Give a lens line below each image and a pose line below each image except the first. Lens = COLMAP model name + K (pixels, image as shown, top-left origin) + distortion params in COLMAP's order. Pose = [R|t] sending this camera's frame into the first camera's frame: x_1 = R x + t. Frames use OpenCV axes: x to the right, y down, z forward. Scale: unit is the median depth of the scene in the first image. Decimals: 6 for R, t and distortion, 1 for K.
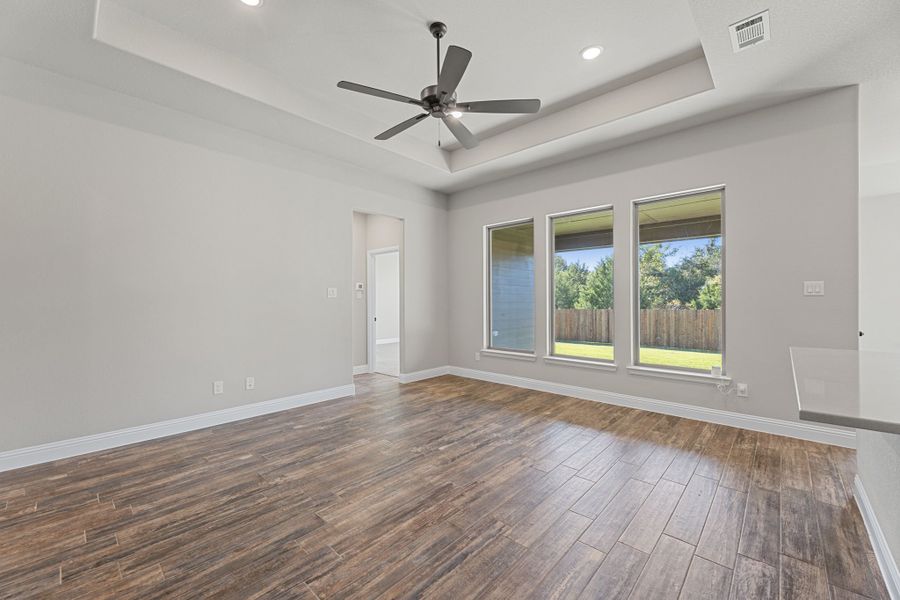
lens RADIAL K [[360.2, 0, 447.0], [0, 360.2, 308.3], [0, 0, 1]] dist [-0.006583, 0.001157]
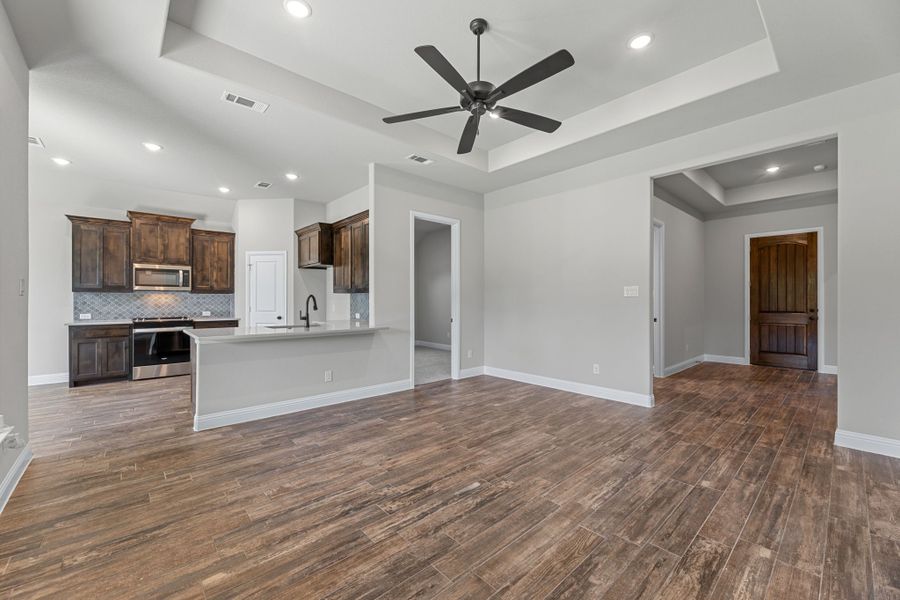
lens RADIAL K [[360.2, 0, 441.4], [0, 360.2, 300.7], [0, 0, 1]] dist [-0.006583, 0.001157]
pose [[-0.994402, 0.001243, 0.105654, -0.022902], [0.003720, 0.999723, 0.023250, -0.039929], [-0.105596, 0.023513, -0.994131, 1.770887]]
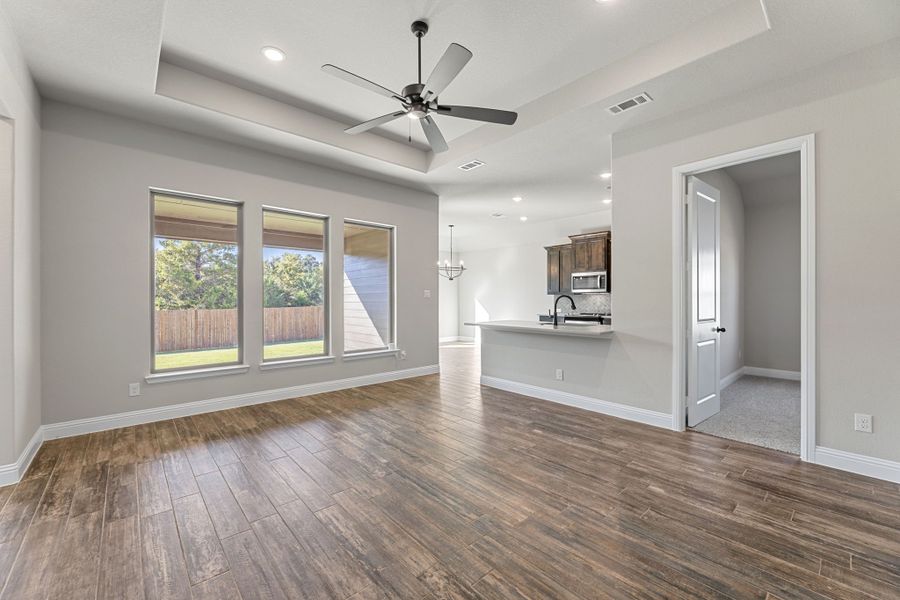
lens RADIAL K [[360.2, 0, 443.3], [0, 360.2, 298.5], [0, 0, 1]] dist [-0.006583, 0.001157]
pose [[0.104587, 0.006821, 0.994492, -0.899883], [0.022708, 0.999699, -0.009244, -0.012608], [-0.994256, 0.023549, 0.104401, 0.733609]]
